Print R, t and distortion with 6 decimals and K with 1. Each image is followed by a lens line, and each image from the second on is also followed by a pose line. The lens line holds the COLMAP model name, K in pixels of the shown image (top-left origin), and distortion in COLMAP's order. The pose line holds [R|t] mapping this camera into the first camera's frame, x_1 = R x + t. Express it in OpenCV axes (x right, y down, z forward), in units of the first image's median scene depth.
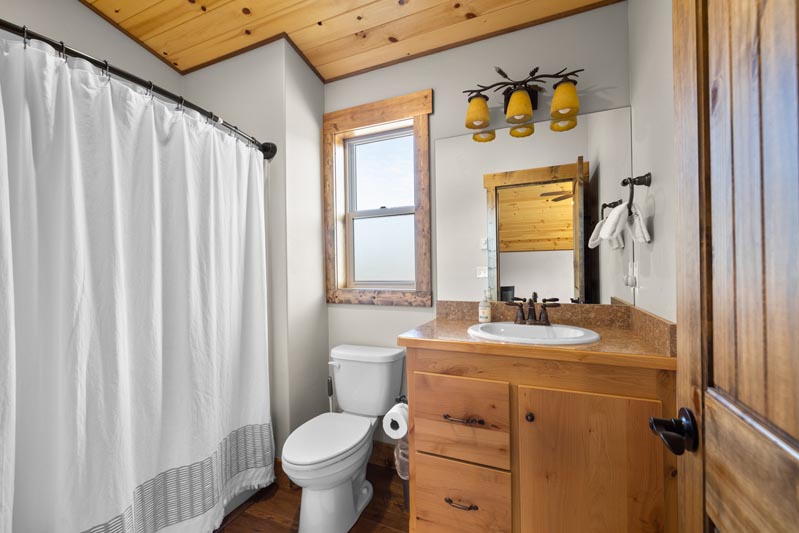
lens RADIAL K [[333.9, 0, 397.7], [0, 333.9, 268.6], [0, 0, 1]] dist [0.002019, 0.000035]
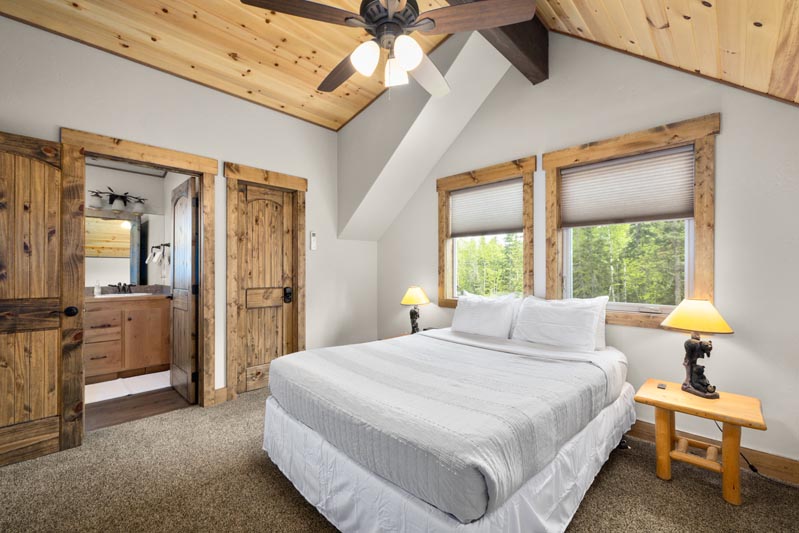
lens RADIAL K [[333.9, 0, 397.7], [0, 333.9, 268.6], [0, 0, 1]] dist [0.002019, 0.000035]
pose [[0.345710, 0.019978, 0.938129, -1.556182], [-0.002769, 0.999791, -0.020271, 0.028243], [-0.938337, 0.004410, 0.345693, -2.253289]]
